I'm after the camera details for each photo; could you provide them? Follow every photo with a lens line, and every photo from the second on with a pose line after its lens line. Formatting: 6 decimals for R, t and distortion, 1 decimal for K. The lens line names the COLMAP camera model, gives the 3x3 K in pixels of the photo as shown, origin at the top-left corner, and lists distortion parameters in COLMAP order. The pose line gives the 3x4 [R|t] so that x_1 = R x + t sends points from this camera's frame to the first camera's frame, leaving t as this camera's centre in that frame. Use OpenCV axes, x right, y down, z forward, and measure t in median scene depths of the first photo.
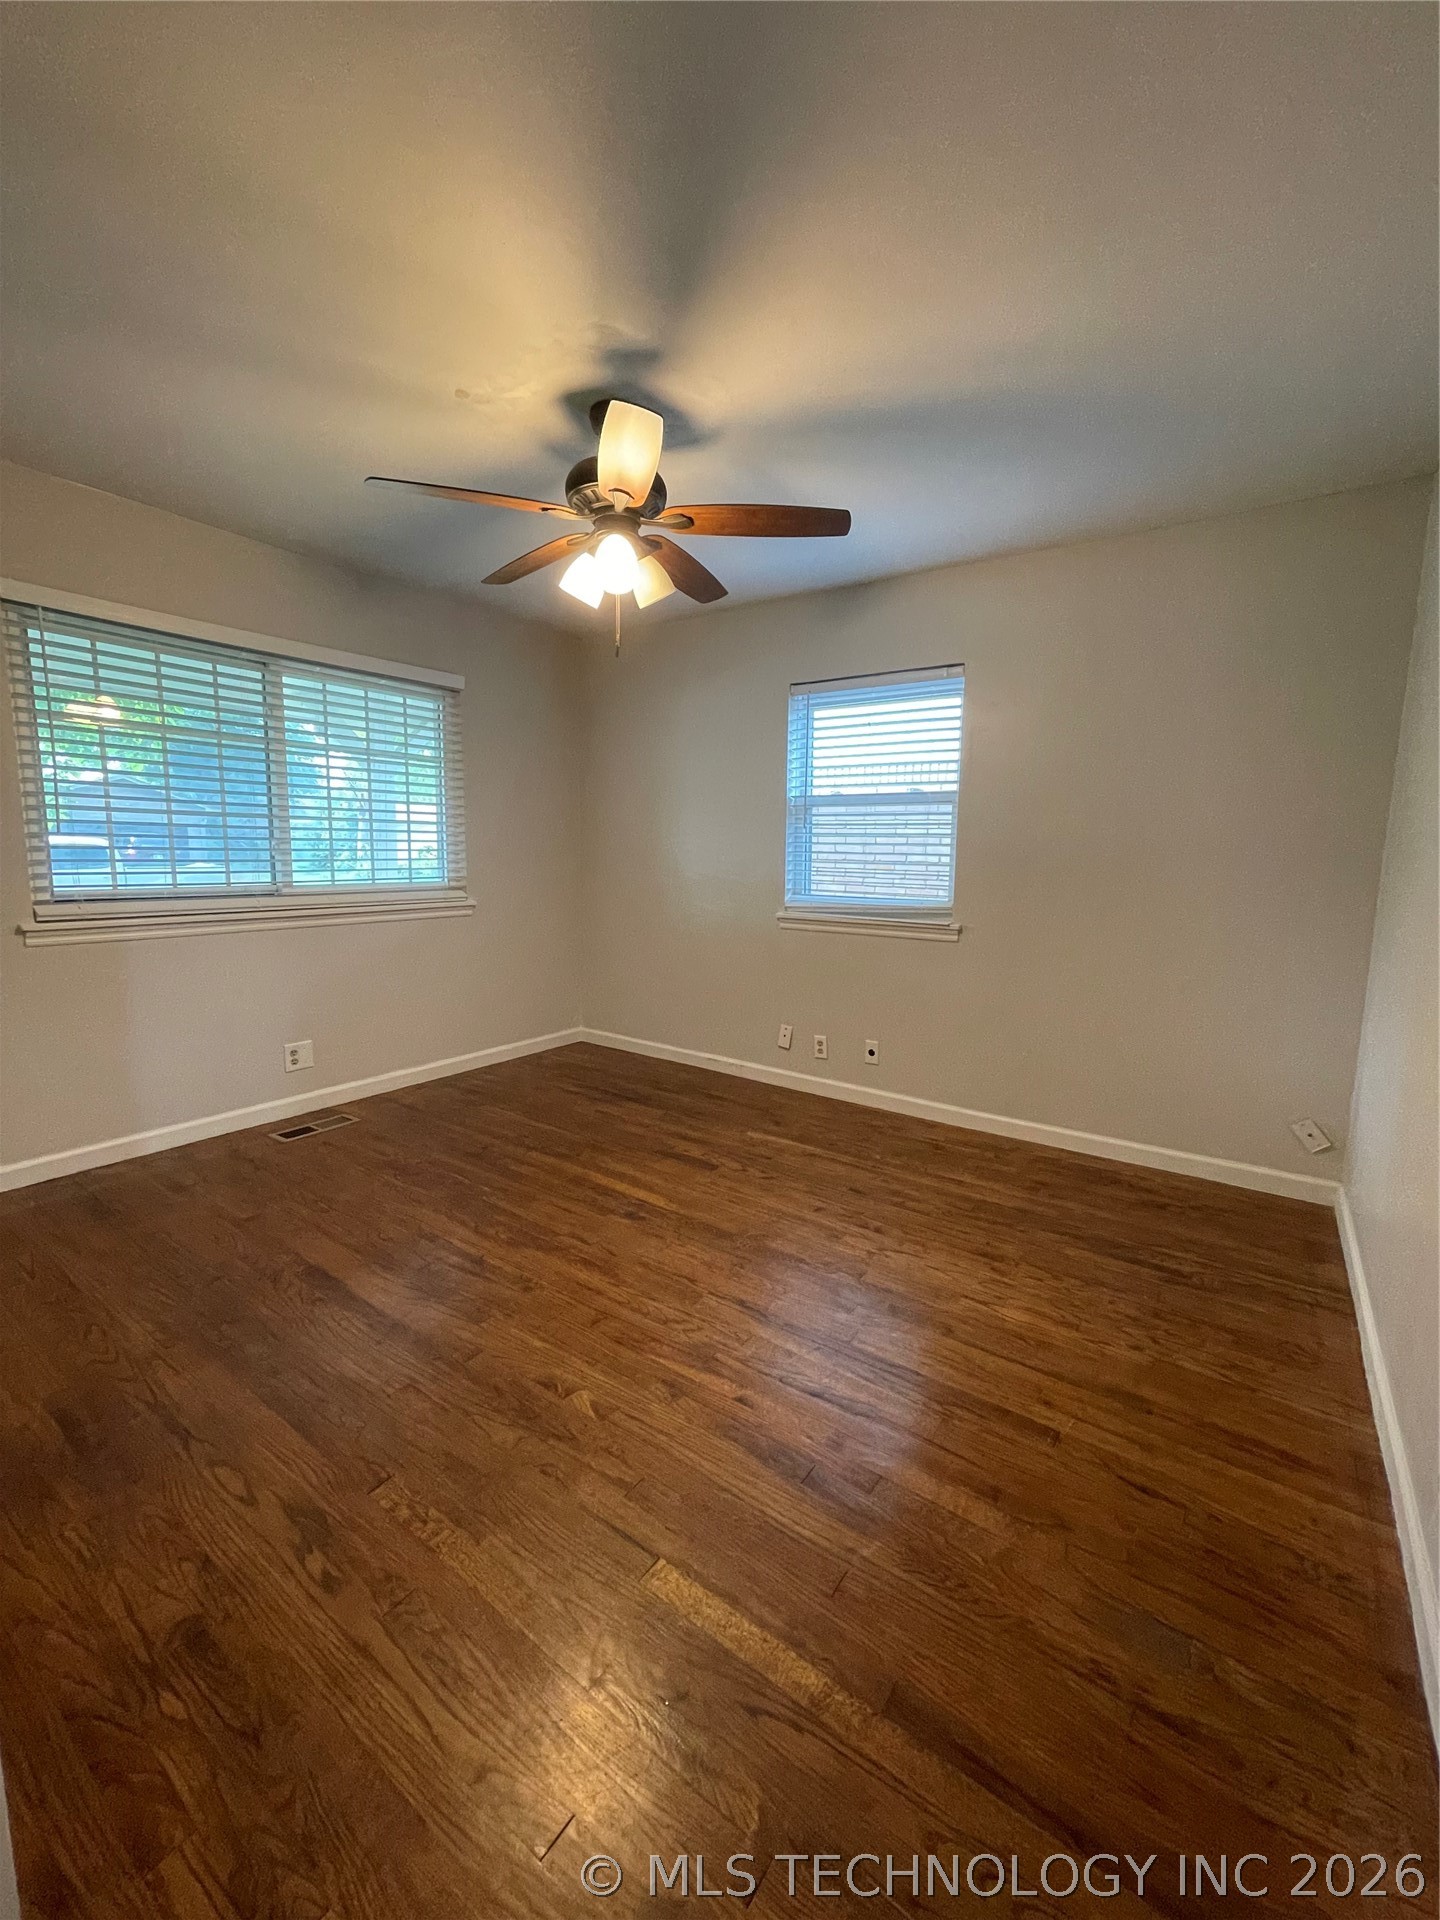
lens RADIAL K [[777.8, 0, 714.9], [0, 777.8, 949.1], [0, 0, 1]] dist [-0.003545, 0.000232]
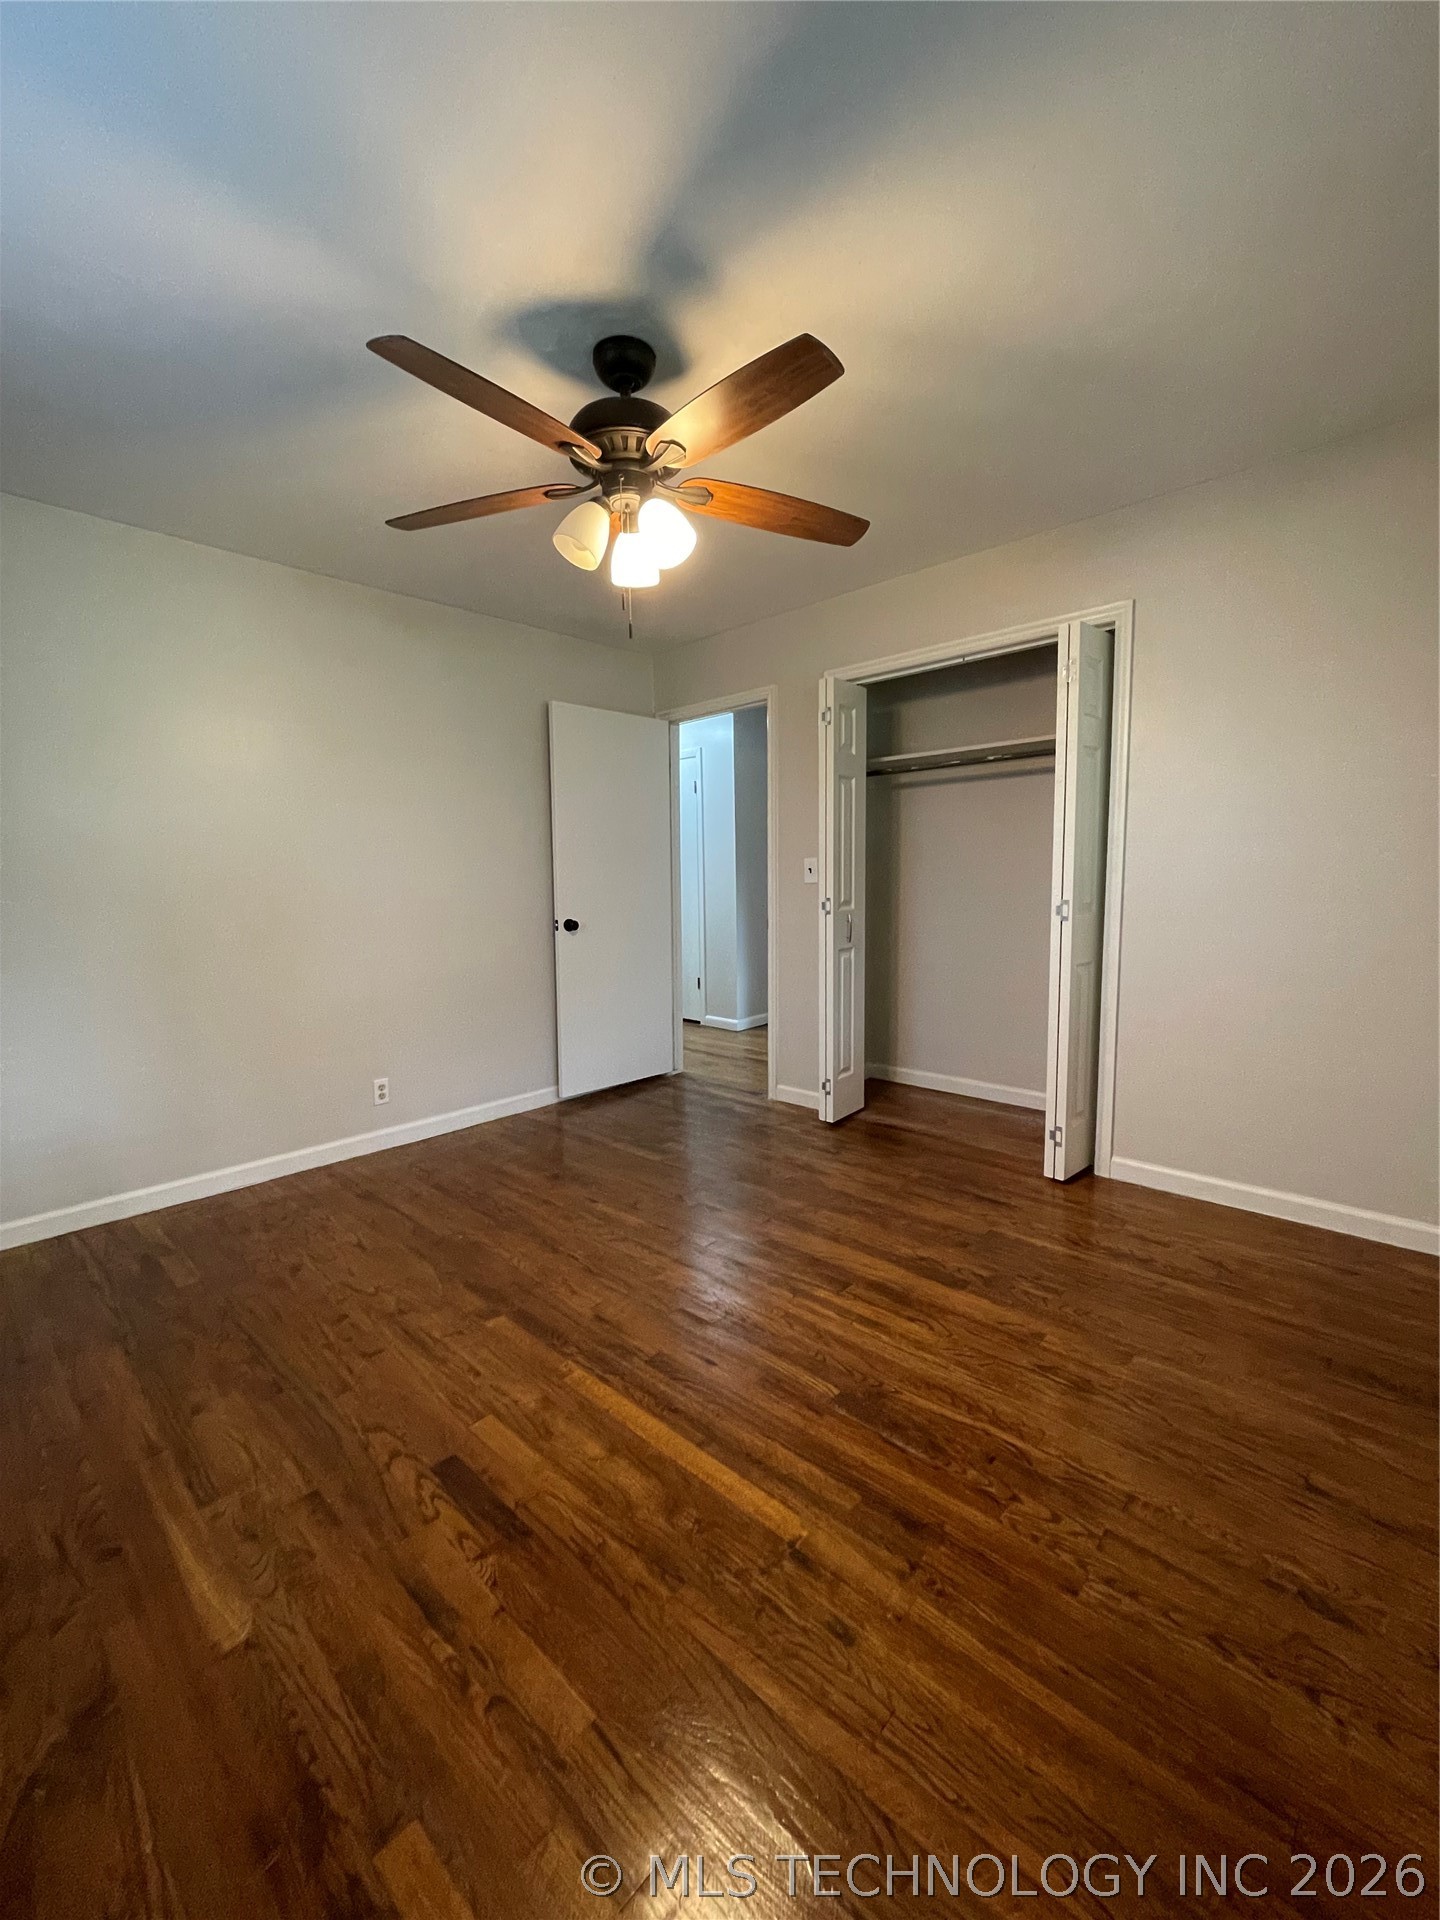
lens RADIAL K [[777.8, 0, 714.9], [0, 777.8, 949.1], [0, 0, 1]] dist [-0.003545, 0.000232]
pose [[-0.990047, -0.014076, 0.140029, -0.285517], [0.019382, 0.971867, 0.234730, -0.205837], [-0.139394, 0.235108, -0.961922, 1.578641]]
